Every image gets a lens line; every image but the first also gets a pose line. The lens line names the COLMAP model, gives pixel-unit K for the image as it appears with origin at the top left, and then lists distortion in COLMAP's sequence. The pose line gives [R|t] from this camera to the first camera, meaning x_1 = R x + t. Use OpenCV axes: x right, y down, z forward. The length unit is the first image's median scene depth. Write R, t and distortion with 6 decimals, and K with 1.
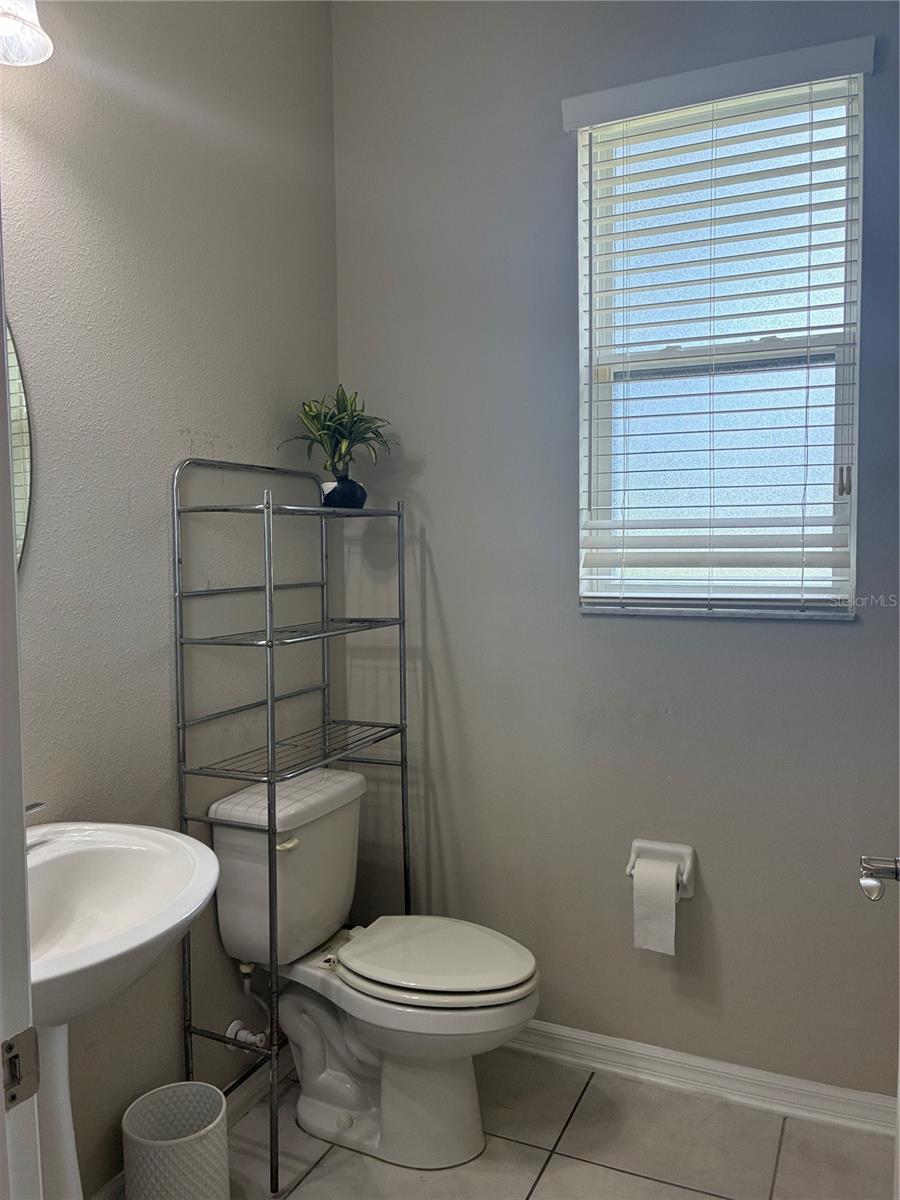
lens RADIAL K [[913.2, 0, 442.3], [0, 913.2, 594.6], [0, 0, 1]] dist [0.051755, -0.064416]
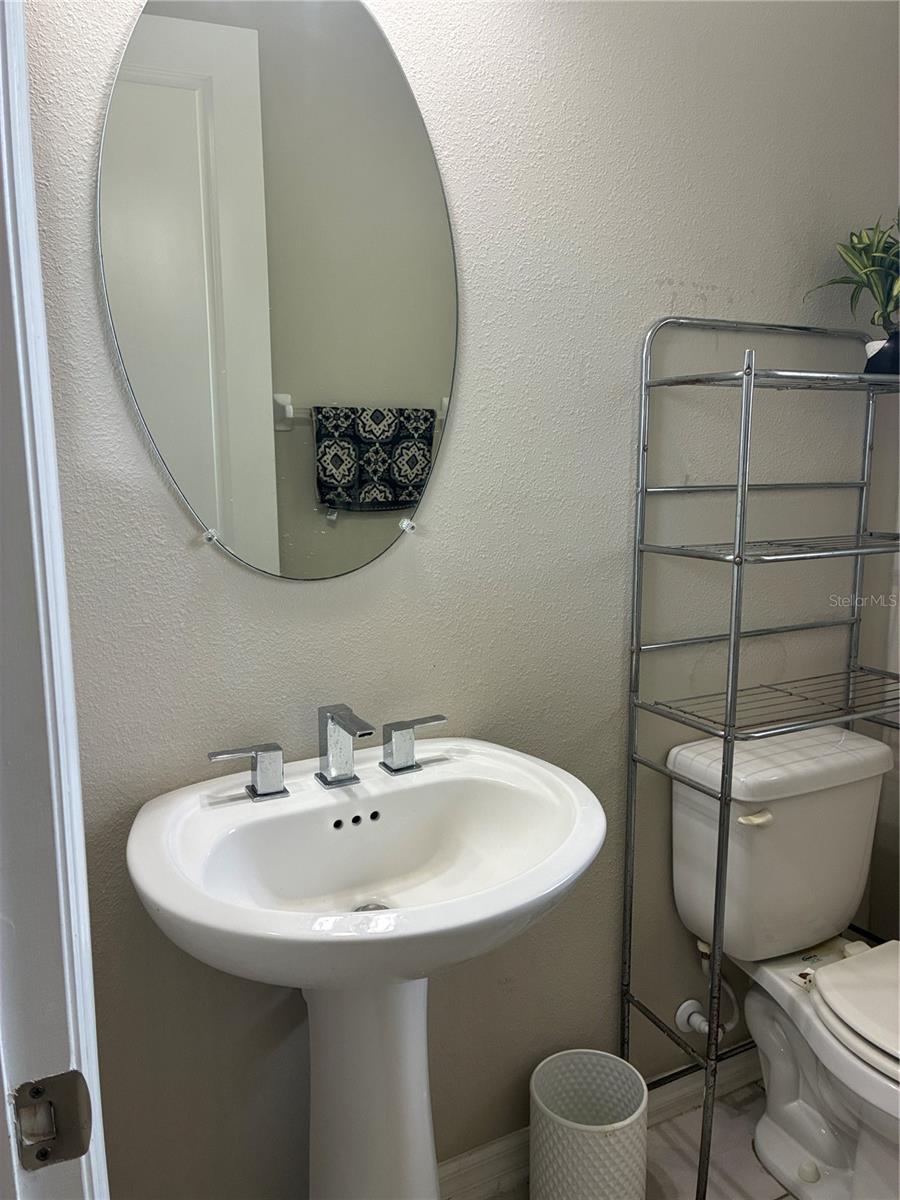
lens RADIAL K [[913.2, 0, 442.3], [0, 913.2, 594.6], [0, 0, 1]] dist [0.051755, -0.064416]
pose [[0.797351, 0.102168, -0.594805, 0.062953], [-0.040016, 0.992348, 0.116810, 0.003701], [0.602188, -0.069336, 0.795338, 0.233591]]
